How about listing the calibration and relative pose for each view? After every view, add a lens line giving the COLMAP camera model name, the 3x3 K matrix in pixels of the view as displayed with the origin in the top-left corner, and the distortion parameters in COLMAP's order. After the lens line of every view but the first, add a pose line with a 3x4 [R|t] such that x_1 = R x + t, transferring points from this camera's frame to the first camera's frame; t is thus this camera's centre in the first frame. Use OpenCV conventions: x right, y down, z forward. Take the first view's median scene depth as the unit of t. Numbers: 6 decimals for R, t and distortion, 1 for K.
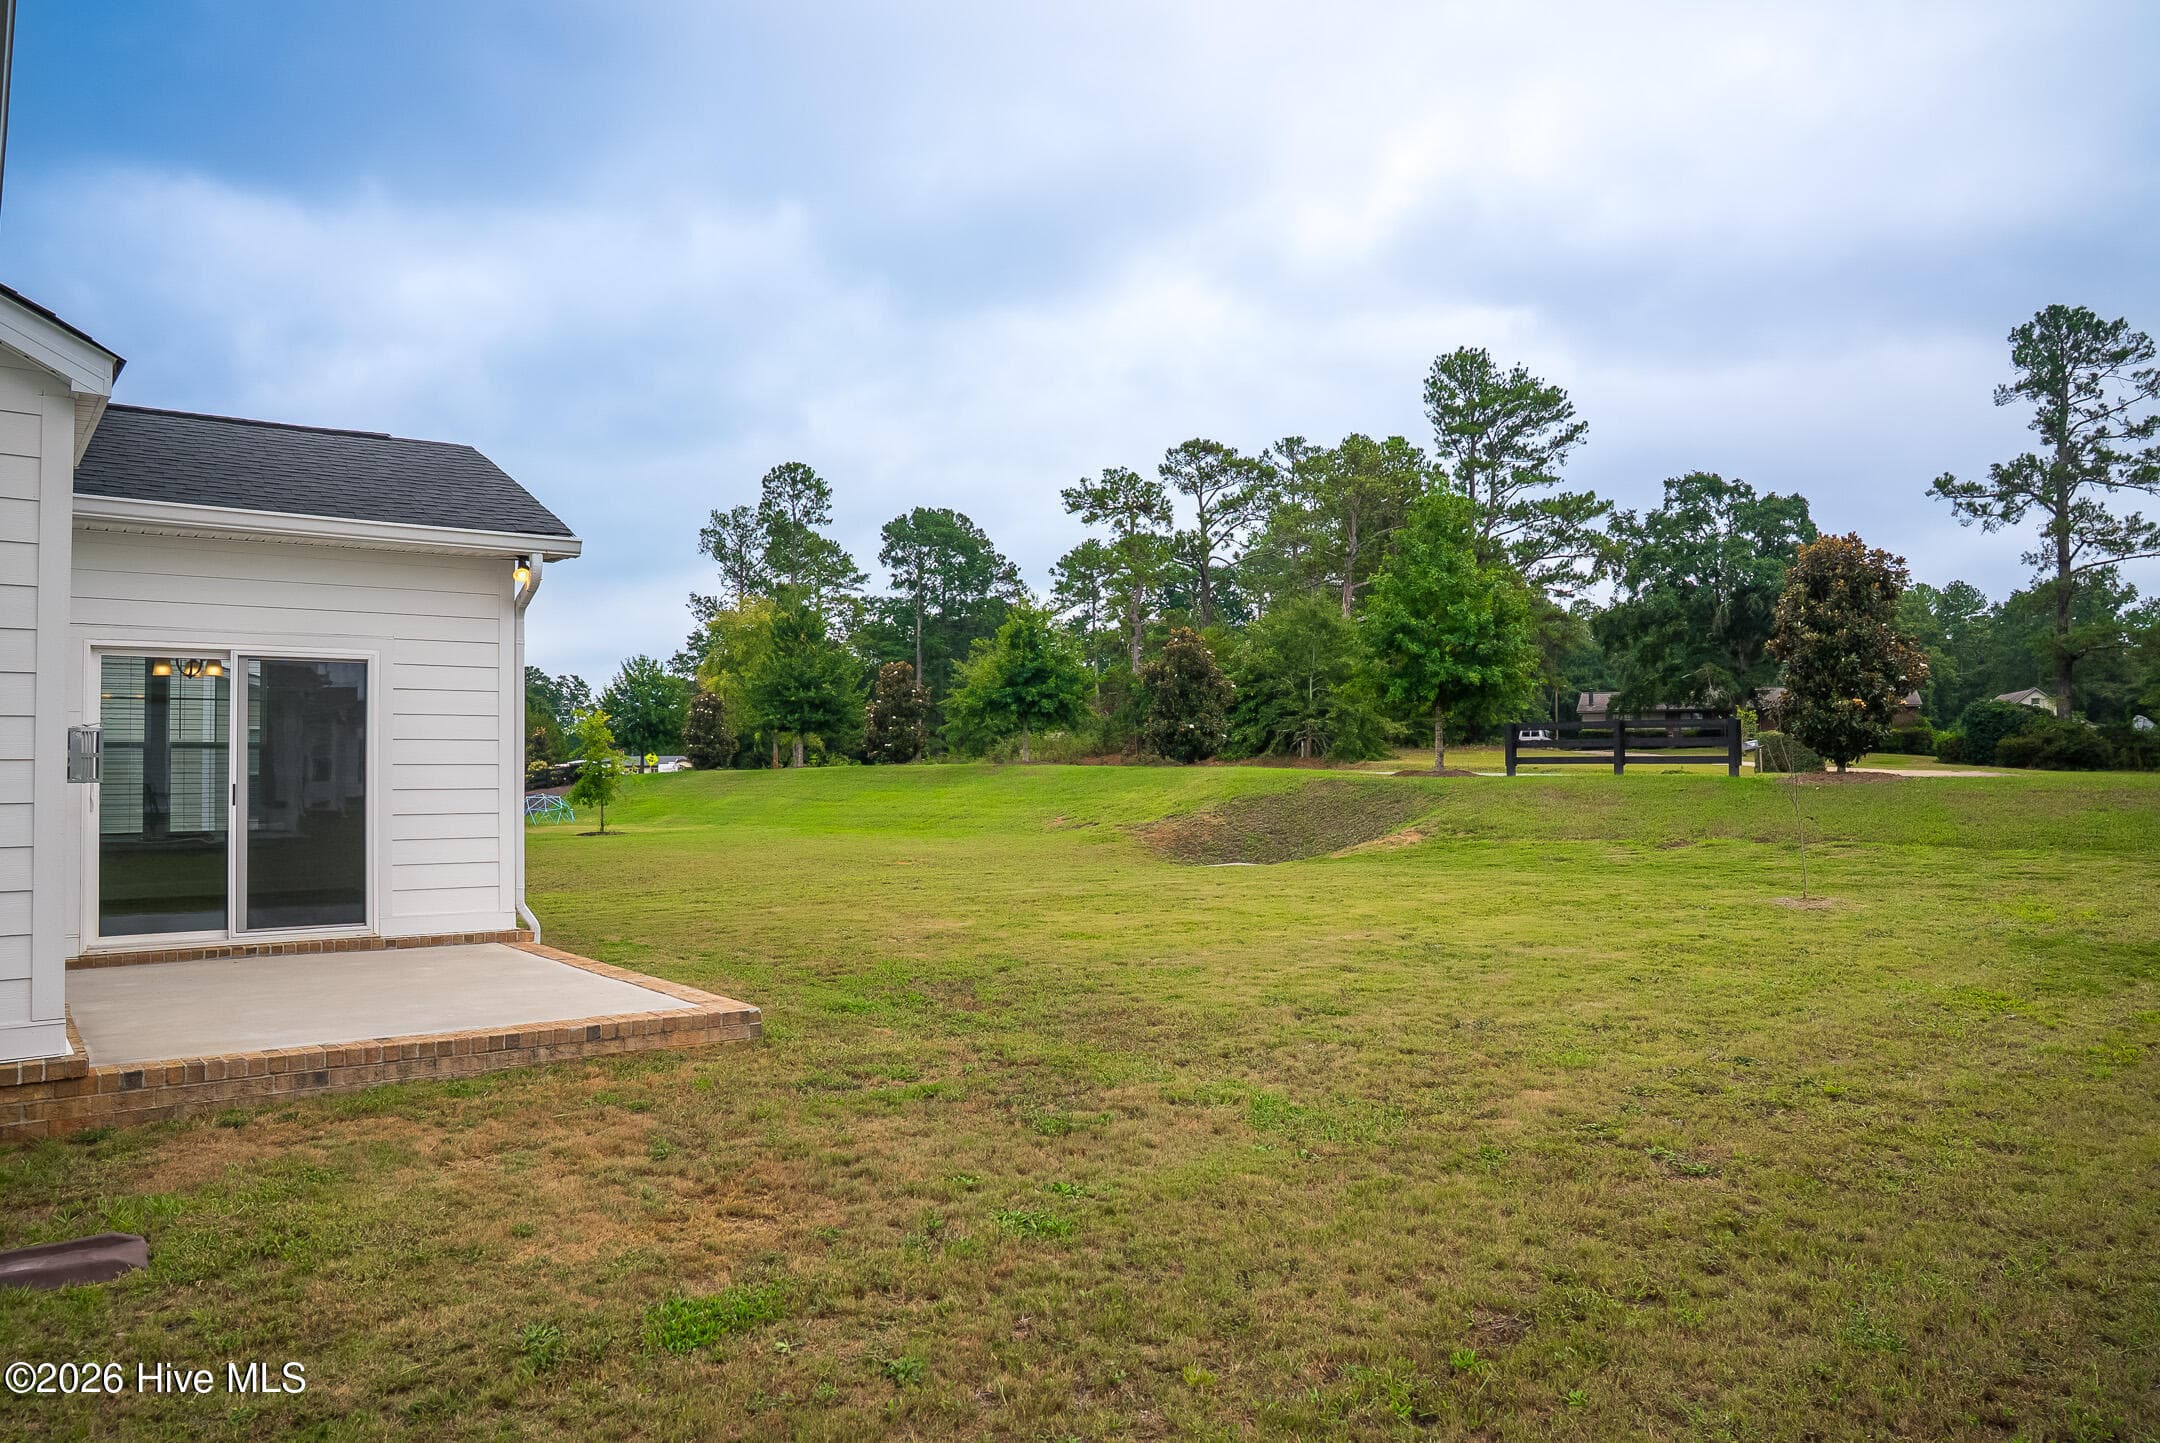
lens RADIAL K [[1603.1, 0, 1080.0], [0, 1603.1, 721.5], [0, 0, 1]] dist [-0.035887, 0.002867]
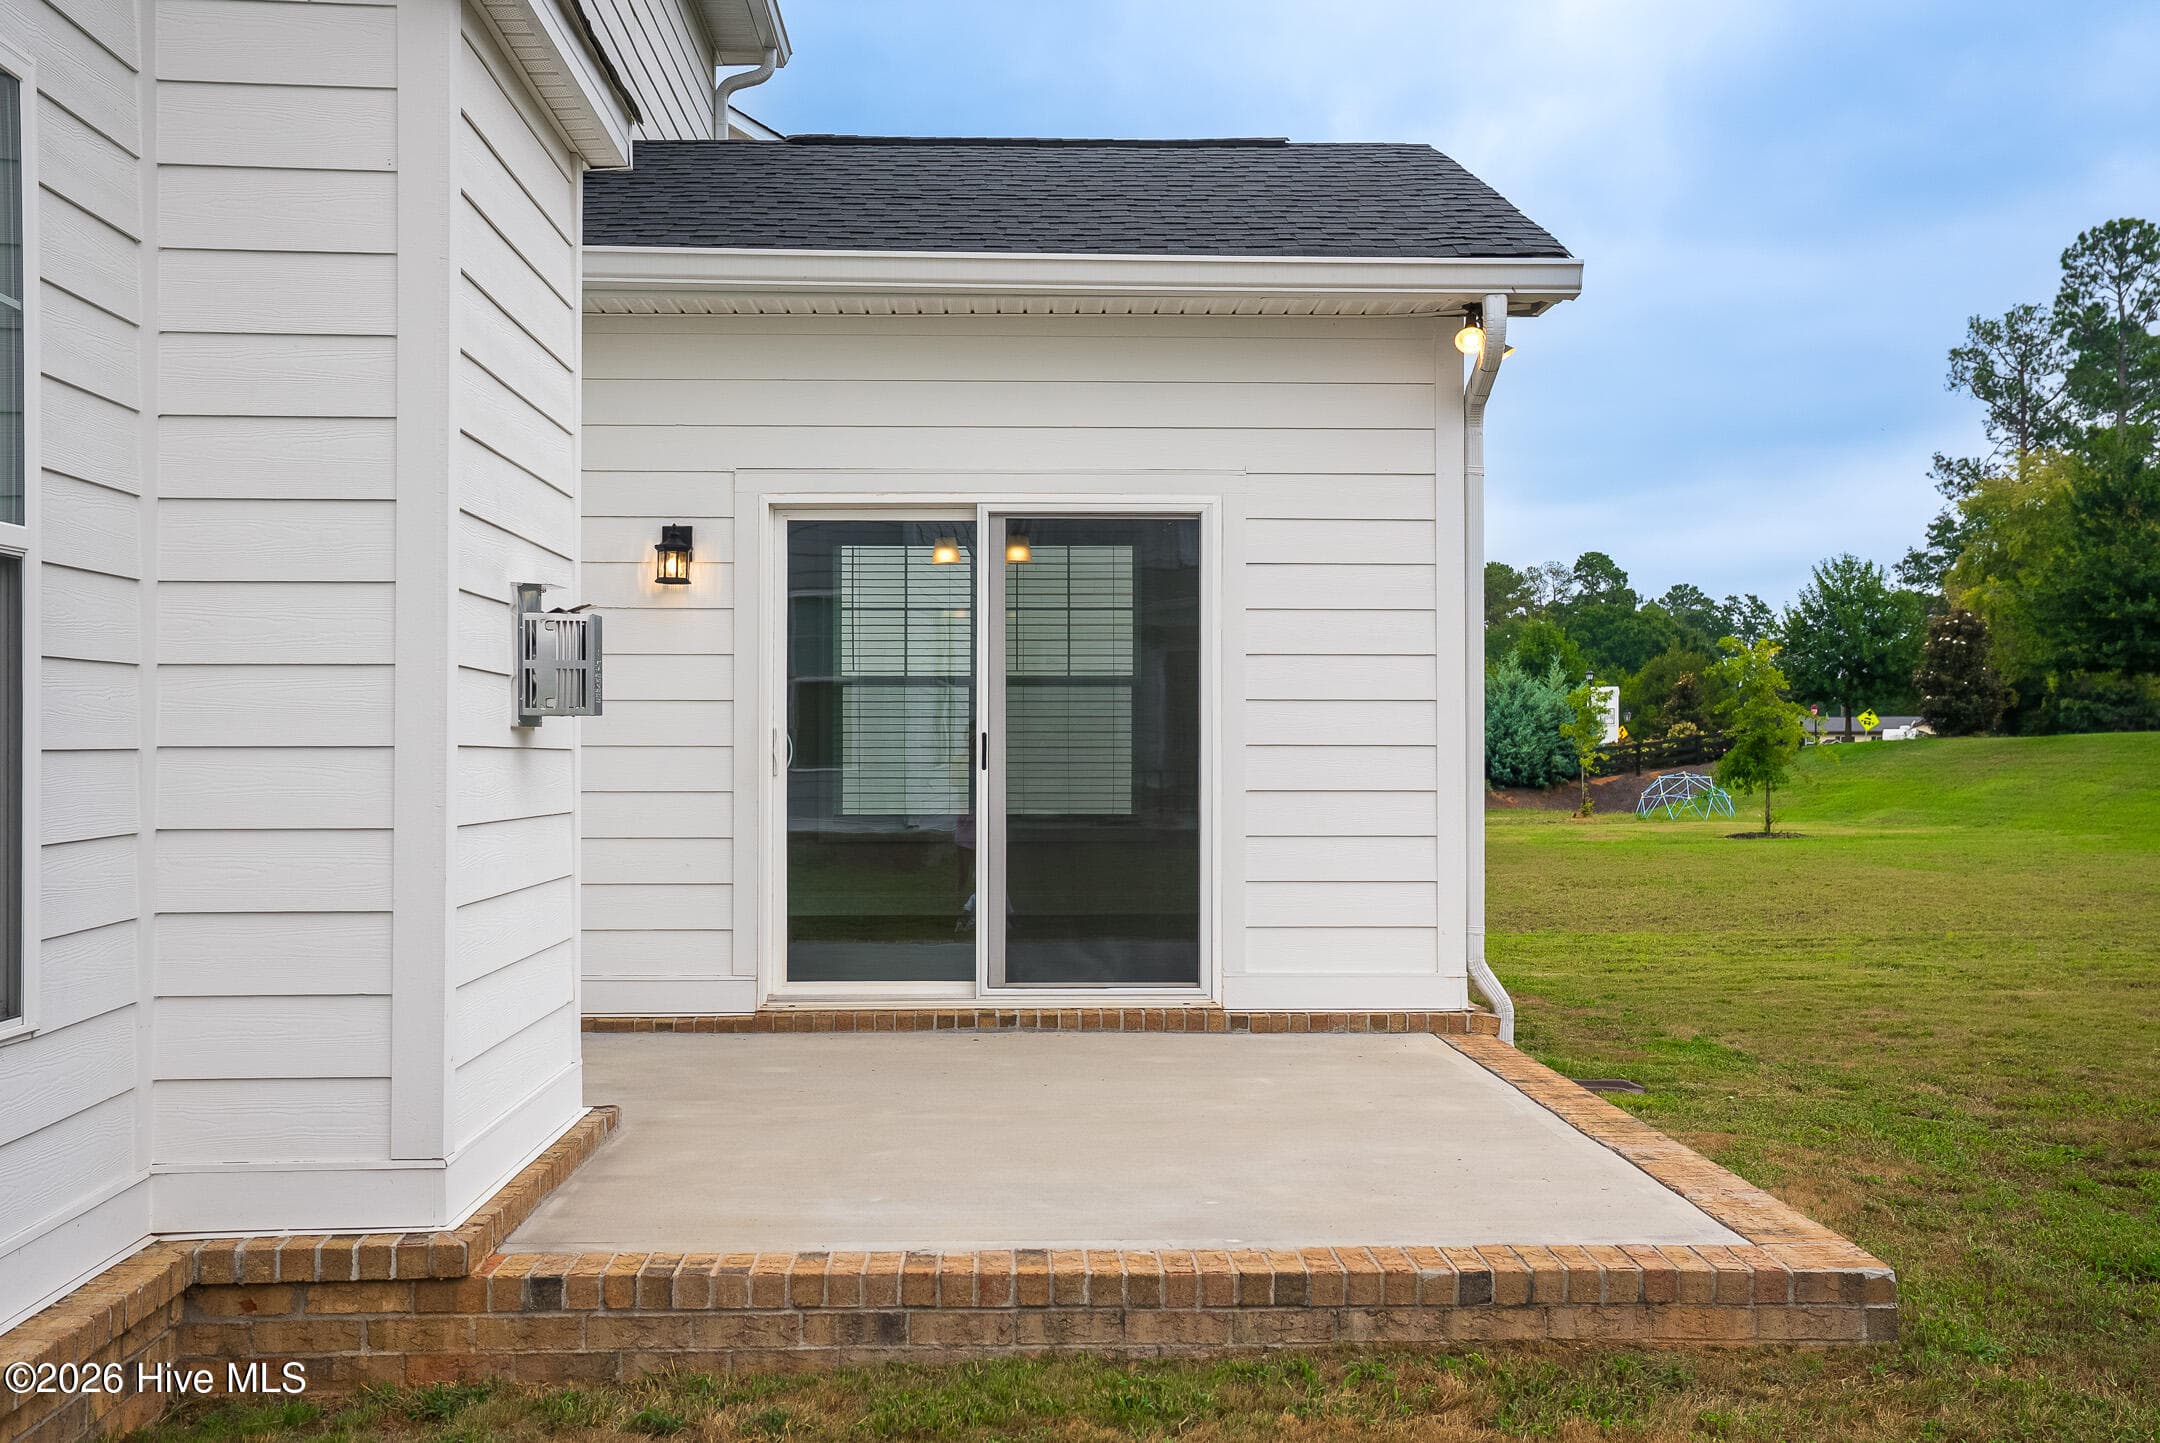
lens RADIAL K [[2143.5, 0, 1076.0], [0, 2143.5, 741.9], [0, 0, 1]] dist [-0.019134, 0.166729]
pose [[0.802188, 0.002309, -0.597067, -0.024817], [0.013904, 0.999649, 0.022547, 0.017984], [0.596910, -0.026389, 0.801874, 0.275658]]
